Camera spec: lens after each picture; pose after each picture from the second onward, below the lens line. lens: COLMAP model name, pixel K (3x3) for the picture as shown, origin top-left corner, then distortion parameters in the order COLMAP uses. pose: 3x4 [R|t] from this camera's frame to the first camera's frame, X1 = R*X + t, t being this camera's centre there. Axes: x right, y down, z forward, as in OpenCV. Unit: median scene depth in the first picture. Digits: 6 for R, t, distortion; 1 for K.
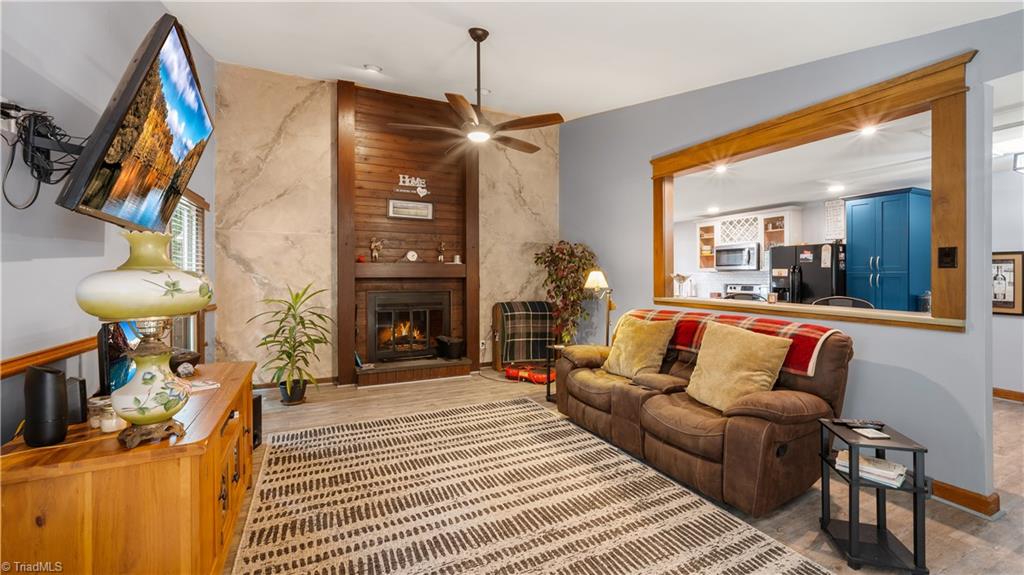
lens RADIAL K [[412.2, 0, 513.4], [0, 412.2, 271.4], [0, 0, 1]] dist [-0.008194, 0.003379]
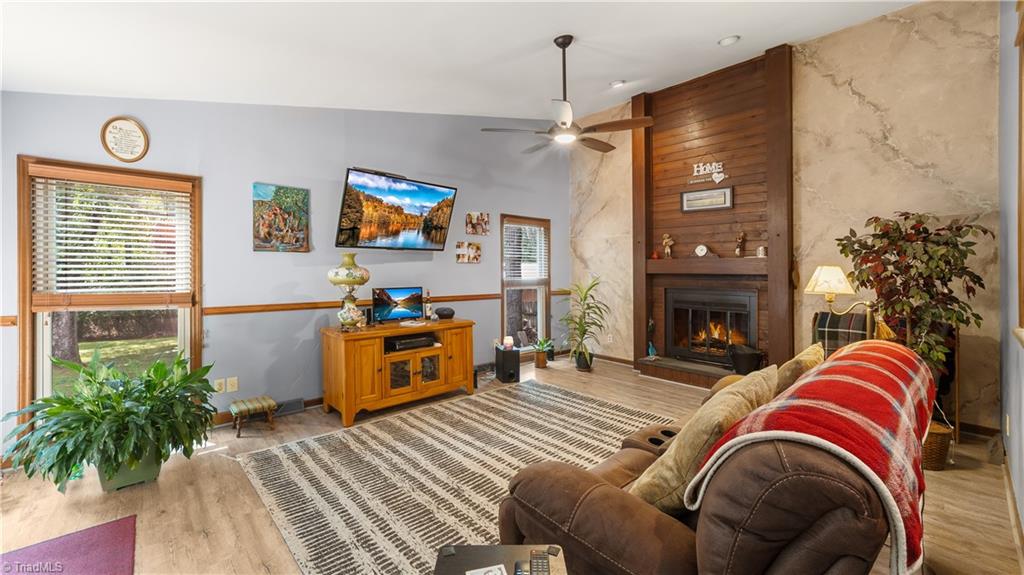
lens RADIAL K [[412.2, 0, 511.5], [0, 412.2, 272.0], [0, 0, 1]] dist [-0.008194, 0.003379]
pose [[0.288207, 0.006724, -0.957545, 0.903919], [0.002290, 0.999968, 0.007711, 0.003646], [0.957565, -0.004415, 0.288182, 0.584168]]
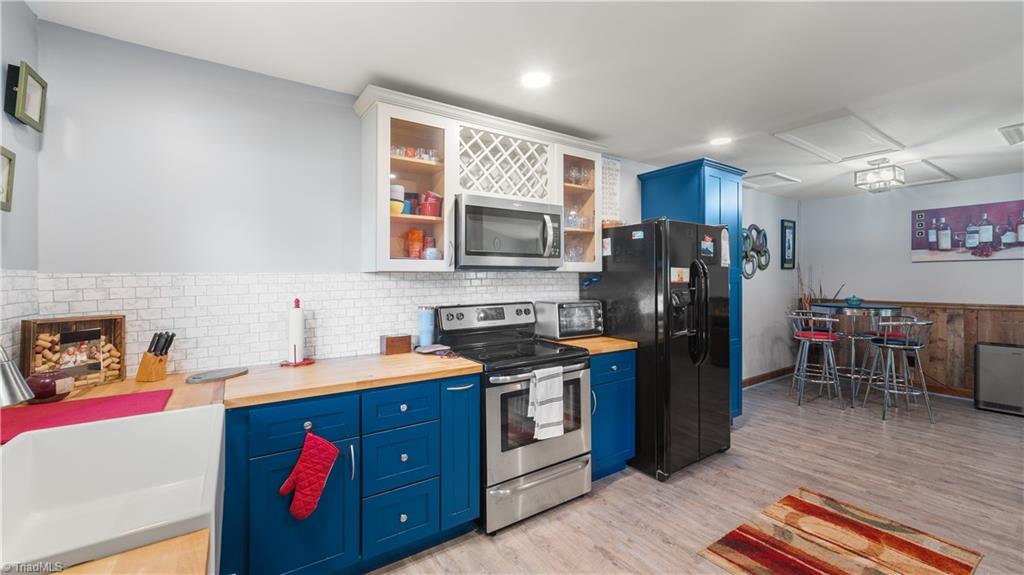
lens RADIAL K [[412.2, 0, 504.5], [0, 412.2, 284.6], [0, 0, 1]] dist [-0.008194, 0.003379]
pose [[-0.154087, -0.008372, 0.988022, 0.375230], [-0.005270, 0.999957, 0.007651, 0.023027], [-0.988043, -0.004028, -0.154125, 2.438651]]
